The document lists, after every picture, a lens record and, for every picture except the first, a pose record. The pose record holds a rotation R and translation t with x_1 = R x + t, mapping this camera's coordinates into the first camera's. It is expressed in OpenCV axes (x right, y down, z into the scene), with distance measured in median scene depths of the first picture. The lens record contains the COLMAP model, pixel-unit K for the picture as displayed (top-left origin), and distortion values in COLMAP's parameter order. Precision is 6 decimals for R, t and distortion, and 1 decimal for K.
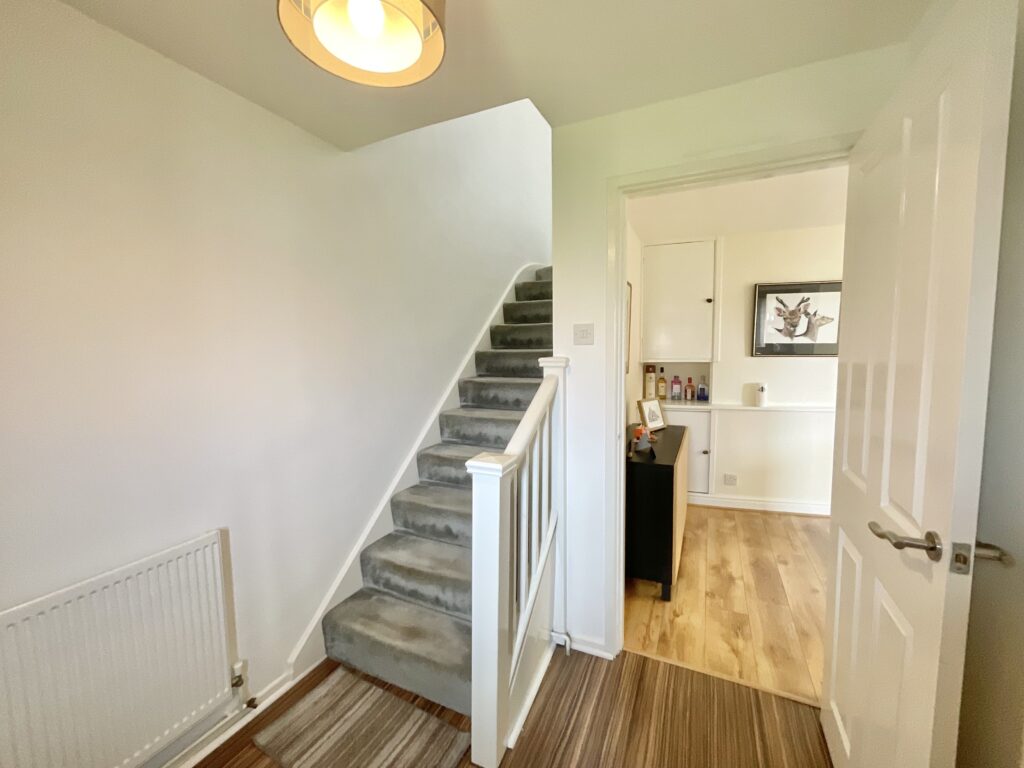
lens RADIAL K [[417.0, 0, 514.2], [0, 417.0, 382.8], [0, 0, 1]] dist [0.001109, -0.000601]
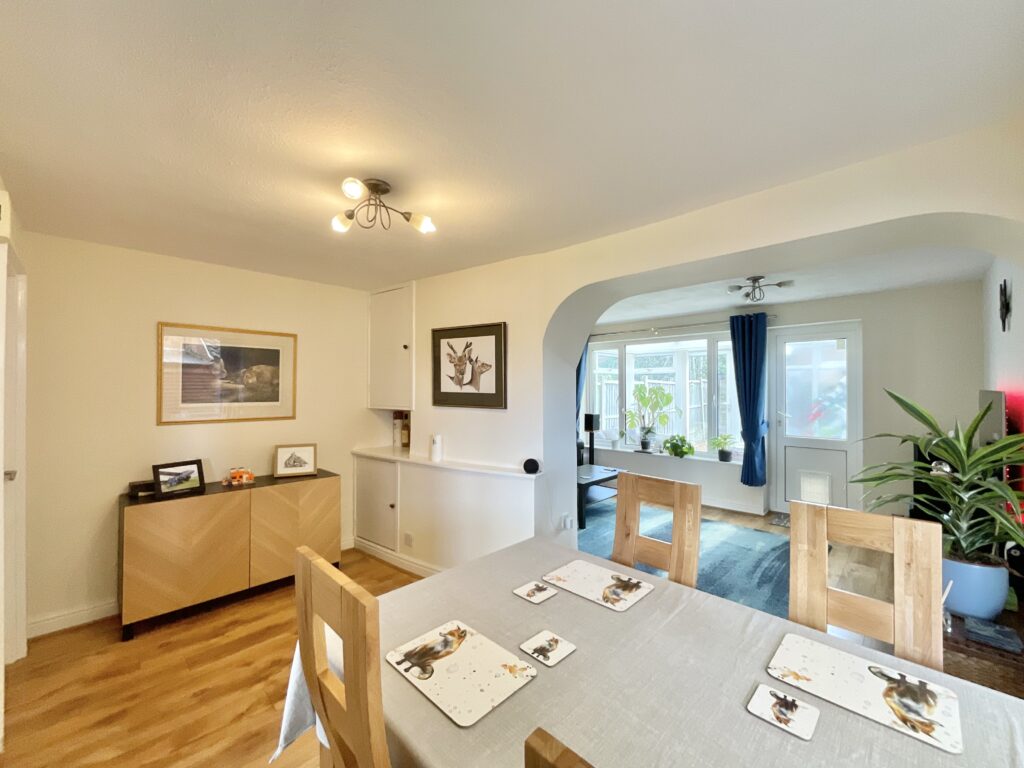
lens RADIAL K [[417.0, 0, 510.5], [0, 417.0, 383.4], [0, 0, 1]] dist [0.001109, -0.000601]
pose [[0.941943, 0.010358, -0.335614, 1.071221], [-0.041912, 0.995334, -0.086914, -0.040441], [0.333148, 0.095934, 0.937981, 0.188122]]
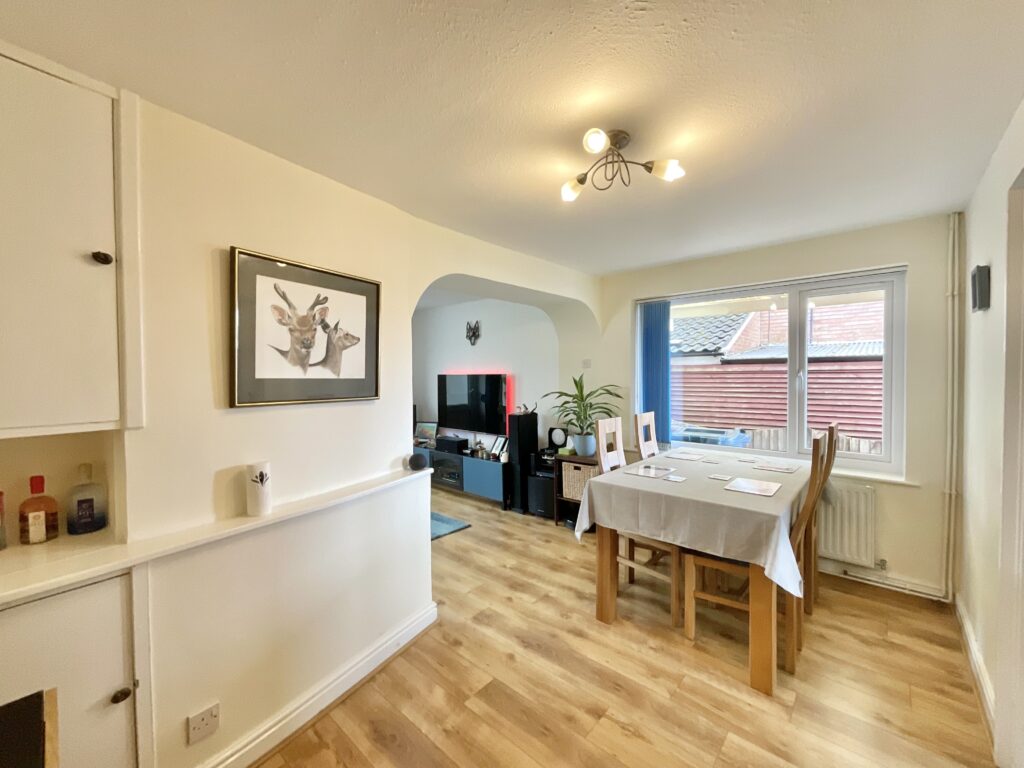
lens RADIAL K [[417.0, 0, 513.6], [0, 417.0, 384.0], [0, 0, 1]] dist [0.001109, -0.000601]
pose [[0.287365, -0.012603, 0.957738, 0.237610], [0.085560, 0.996254, -0.012562, -0.058744], [-0.953992, 0.085554, 0.287366, 0.599895]]
